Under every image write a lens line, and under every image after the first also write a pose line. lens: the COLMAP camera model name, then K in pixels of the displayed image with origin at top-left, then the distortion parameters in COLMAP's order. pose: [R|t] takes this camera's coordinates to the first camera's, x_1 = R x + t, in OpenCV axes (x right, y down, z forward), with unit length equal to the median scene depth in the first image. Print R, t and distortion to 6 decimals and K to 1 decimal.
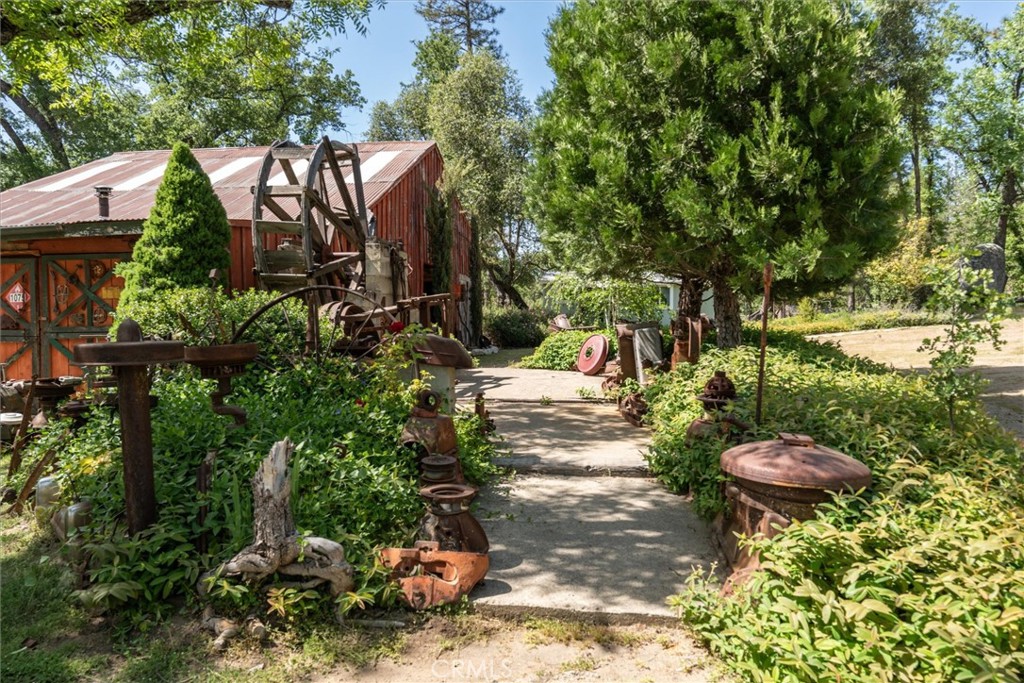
lens RADIAL K [[654.3, 0, 512.0], [0, 654.3, 341.5], [0, 0, 1]] dist [-0.007017, 0.001223]
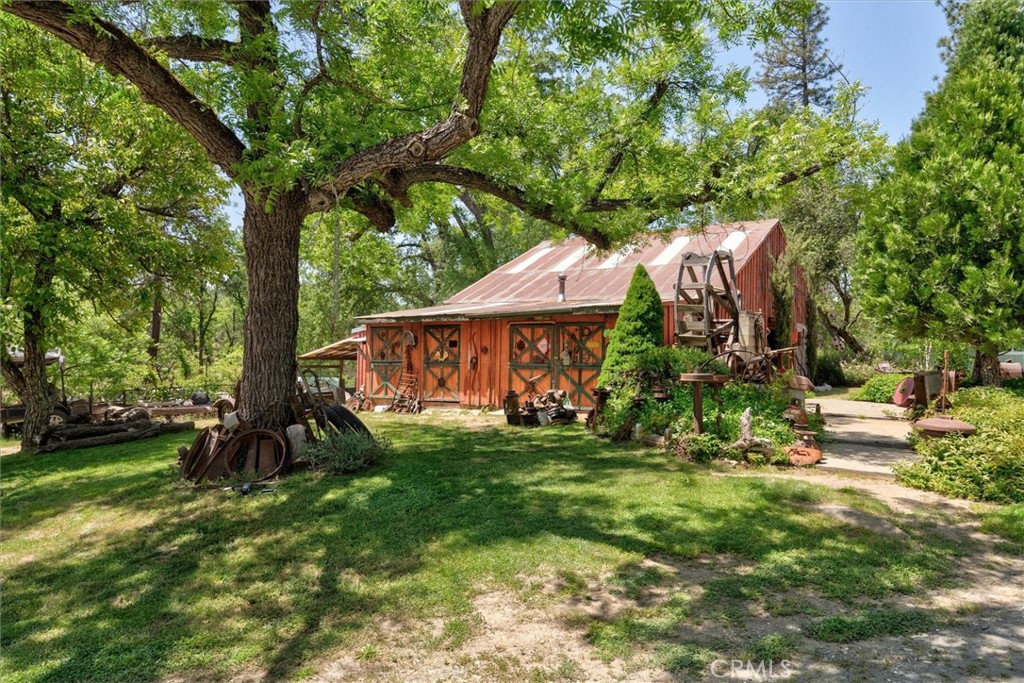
lens RADIAL K [[654.3, 0, 512.0], [0, 654.3, 341.5], [0, 0, 1]] dist [-0.007017, 0.001223]
pose [[0.887438, 0.010788, -0.460801, 0.021819], [-0.035005, 0.998416, -0.044040, 0.004820], [0.459596, 0.055213, 0.886410, -0.697438]]
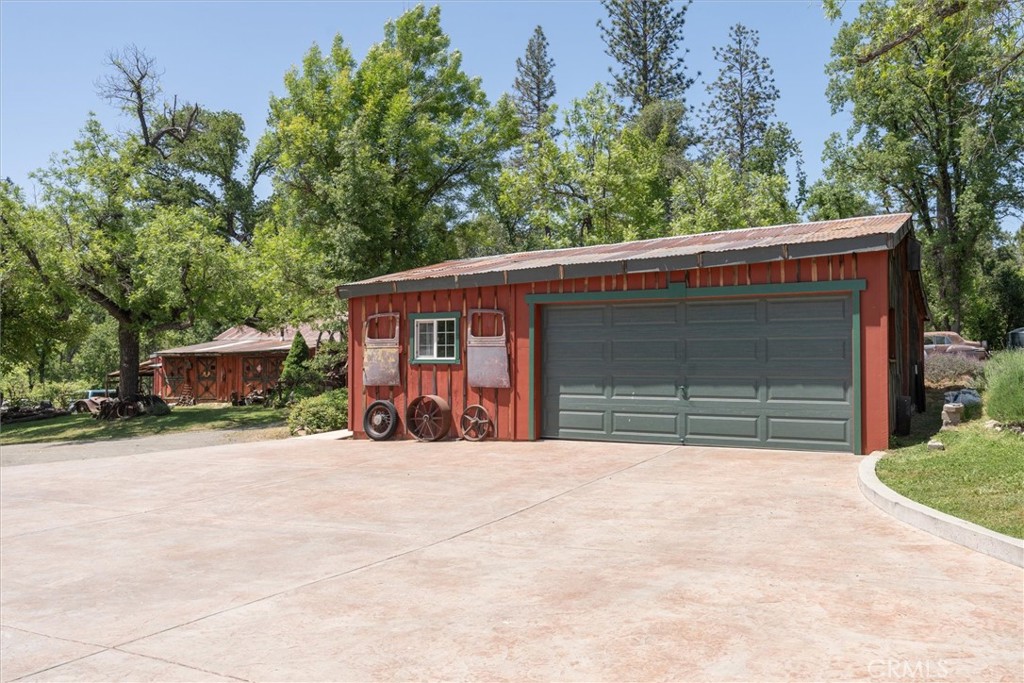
lens RADIAL K [[865.4, 0, 512.0], [0, 865.4, 341.5], [0, 0, 1]] dist [0.005294, 0.001294]
pose [[0.952519, -0.000227, -0.304479, 2.036898], [-0.016017, 0.998578, -0.050851, 0.003882], [0.304057, 0.053314, 0.951161, -3.144874]]
